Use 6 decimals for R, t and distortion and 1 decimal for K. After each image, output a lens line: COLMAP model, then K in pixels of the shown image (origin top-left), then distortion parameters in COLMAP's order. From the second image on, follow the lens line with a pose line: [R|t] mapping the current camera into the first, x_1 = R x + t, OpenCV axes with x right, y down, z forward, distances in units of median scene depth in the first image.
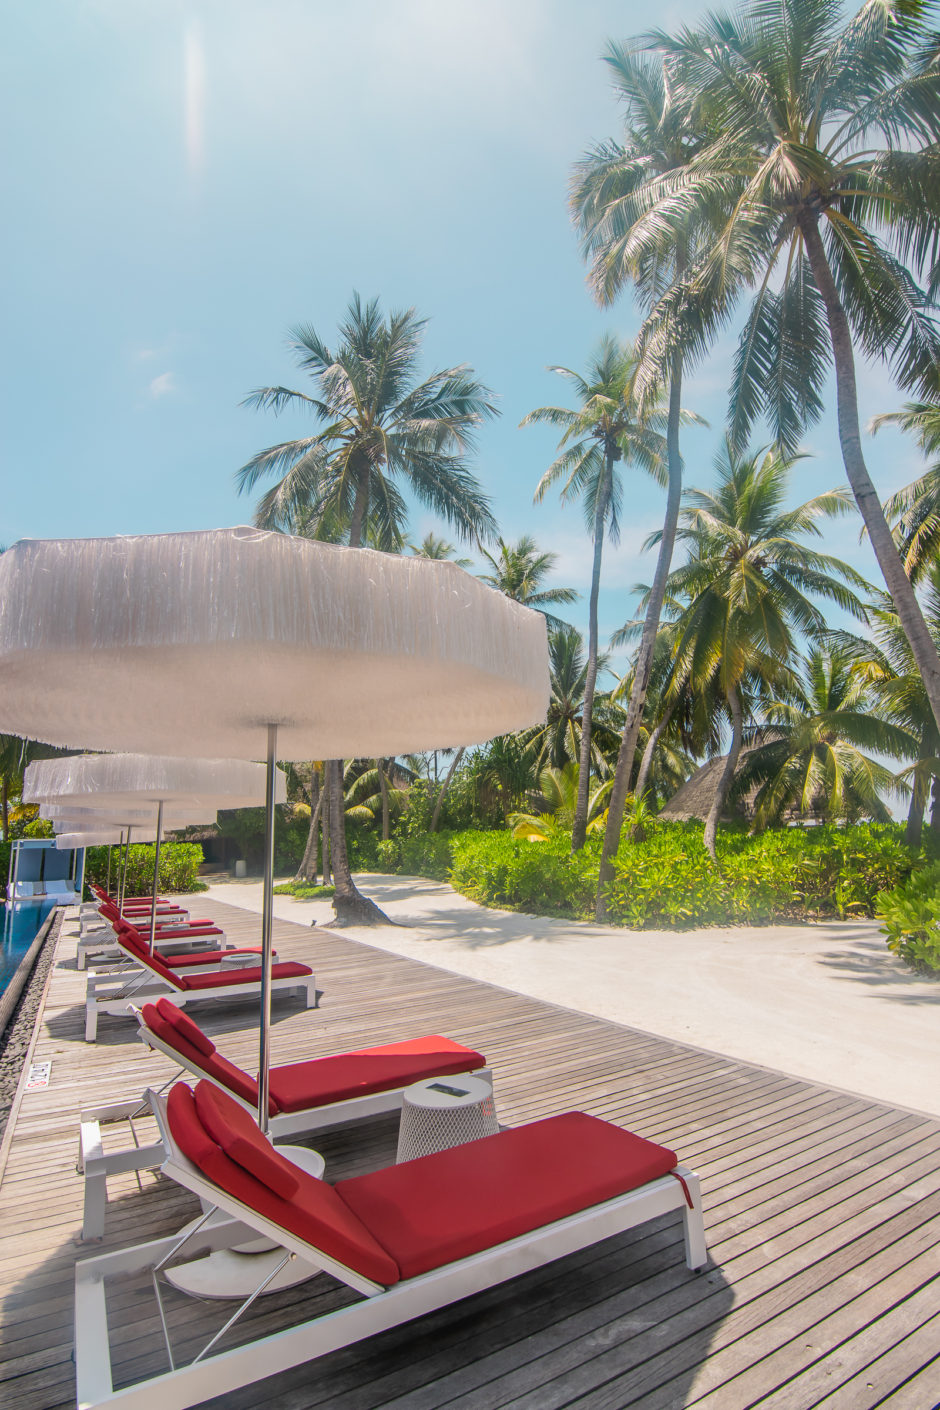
lens RADIAL K [[675.4, 0, 469.9], [0, 675.4, 702.7], [0, 0, 1]] dist [-0.000747, -0.001964]
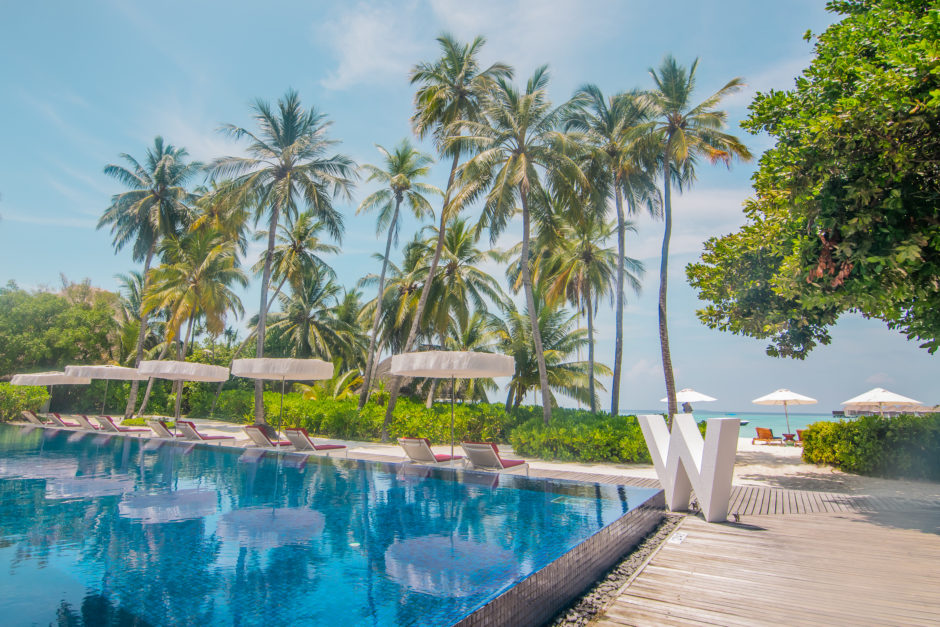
lens RADIAL K [[450.3, 0, 431.5], [0, 450.3, 285.4], [0, 0, 1]] dist [-0.000747, -0.001964]
pose [[0.892057, 0.172413, 0.417741, -0.257537], [-0.148667, 0.984873, -0.089015, -0.038542], [-0.426769, 0.017302, 0.904195, -0.241383]]
